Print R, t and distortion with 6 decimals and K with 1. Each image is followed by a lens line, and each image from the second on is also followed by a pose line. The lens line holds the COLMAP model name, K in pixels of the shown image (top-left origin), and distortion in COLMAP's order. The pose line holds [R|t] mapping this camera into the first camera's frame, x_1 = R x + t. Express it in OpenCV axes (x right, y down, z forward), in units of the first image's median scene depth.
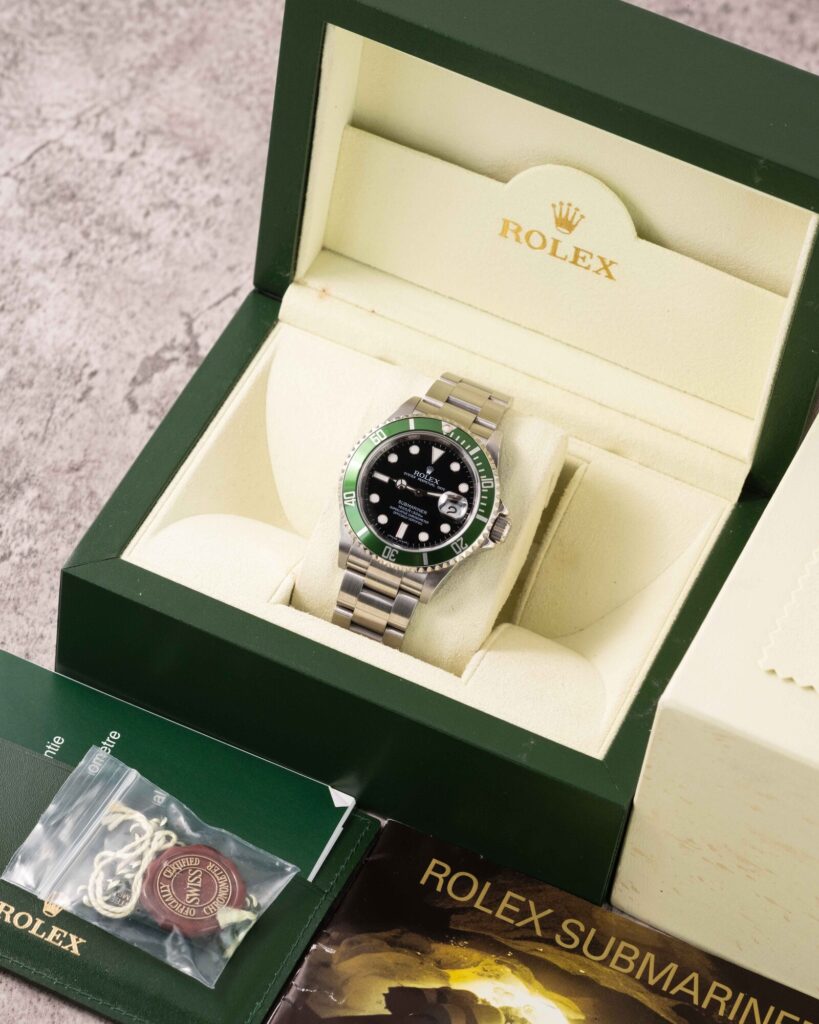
lens RADIAL K [[3656.9, 0, 409.5], [0, 3656.9, 512.0], [0, 0, 1]] dist [0.064478, 1.562572]
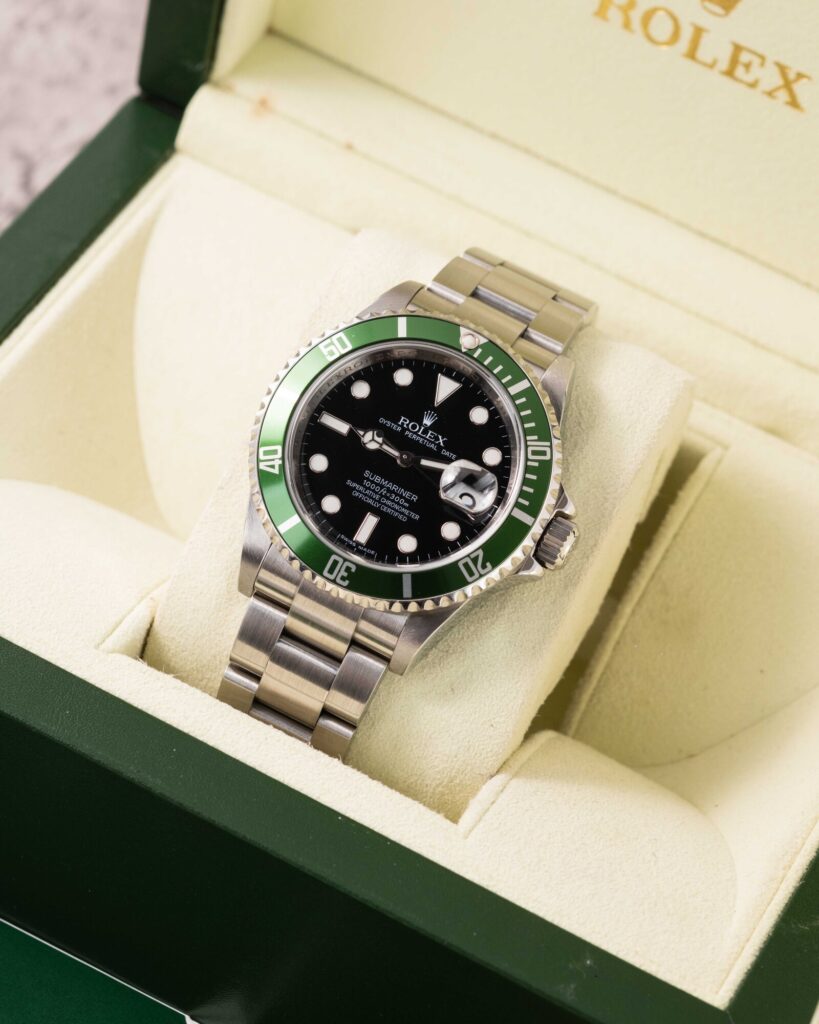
lens RADIAL K [[3656.9, 0, 409.5], [0, 3656.9, 512.0], [0, 0, 1]] dist [0.064478, 1.562572]
pose [[0.996682, 0.081294, -0.004035, 0.005877], [-0.081392, 0.995081, -0.056469, 0.031178], [-0.000575, 0.056610, 0.998396, 0.483684]]
